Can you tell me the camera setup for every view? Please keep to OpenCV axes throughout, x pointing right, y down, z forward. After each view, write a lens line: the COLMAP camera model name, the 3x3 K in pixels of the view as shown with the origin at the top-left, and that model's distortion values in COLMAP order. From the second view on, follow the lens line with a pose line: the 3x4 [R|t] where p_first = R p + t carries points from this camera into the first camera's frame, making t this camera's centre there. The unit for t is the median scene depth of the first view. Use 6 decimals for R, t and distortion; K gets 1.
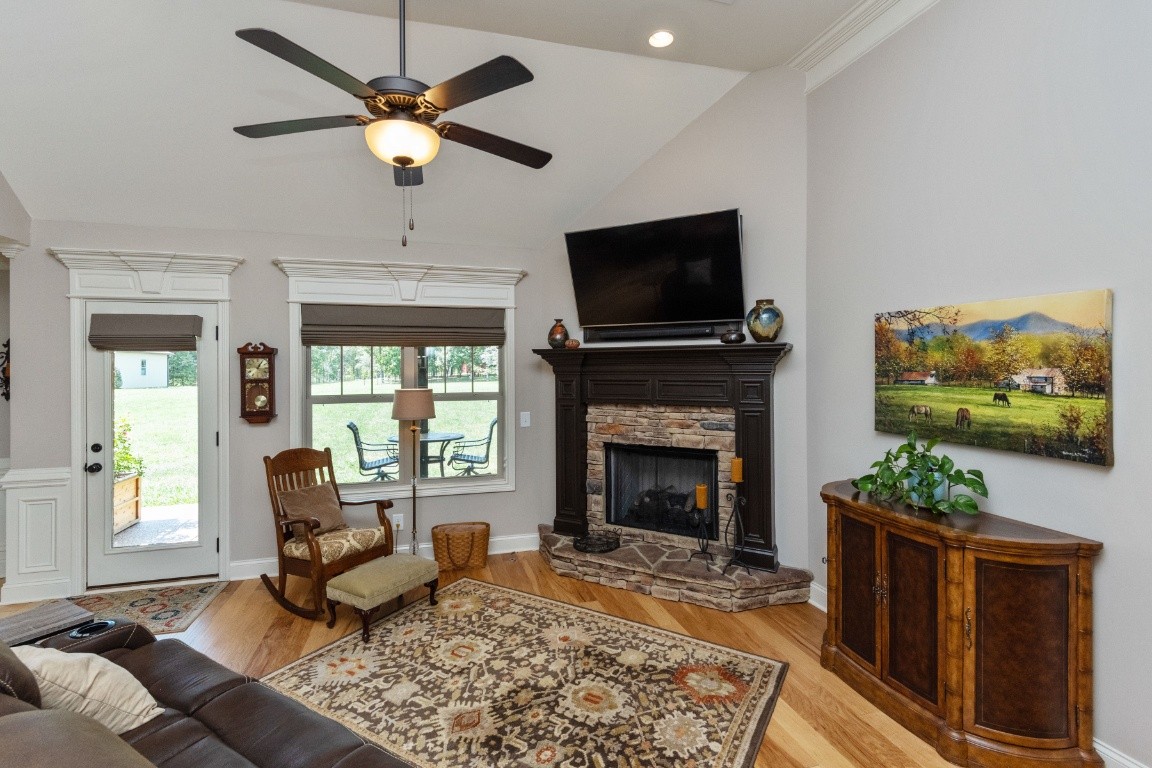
lens RADIAL K [[536.0, 0, 572.5], [0, 536.0, 368.1], [0, 0, 1]] dist [0.008364, -0.000112]
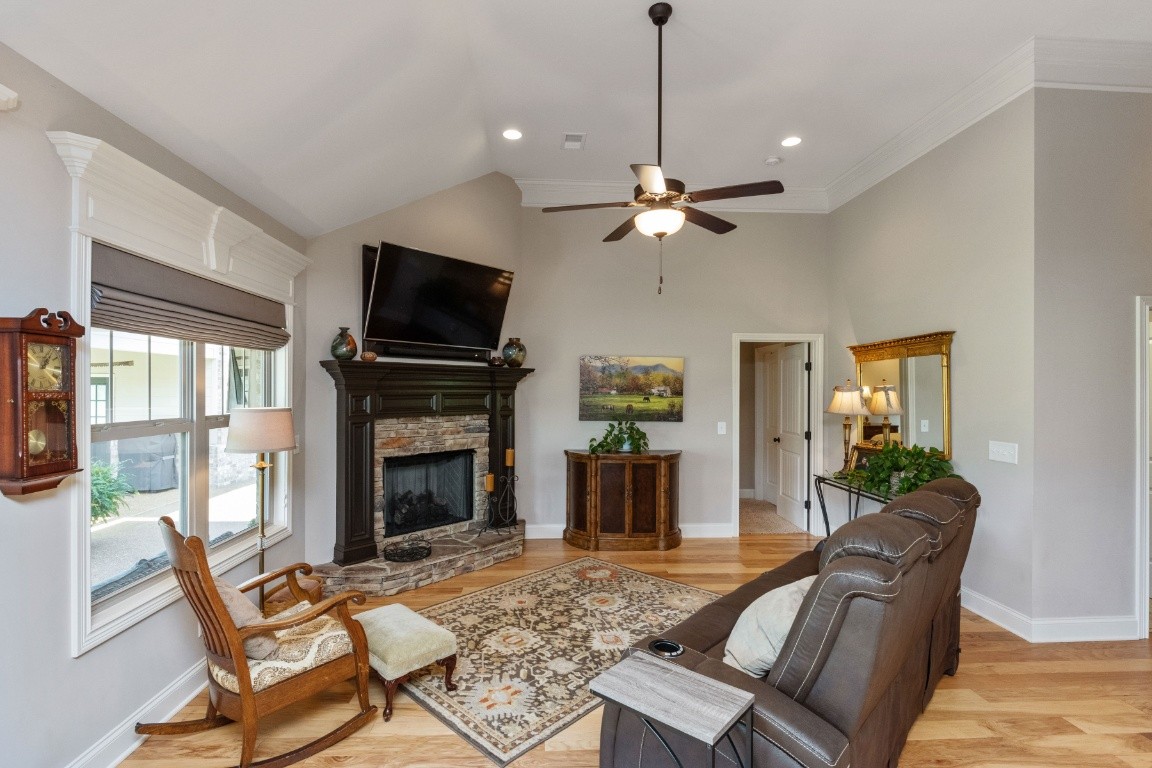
lens RADIAL K [[540.8, 0, 573.8], [0, 540.8, 390.8], [0, 0, 1]] dist [-0.000422, -0.000211]
pose [[0.212388, 0.006637, 0.977163, -1.257939], [-0.003374, 0.999976, -0.006059, 0.028539], [-0.977180, -0.002010, 0.212406, 0.650015]]
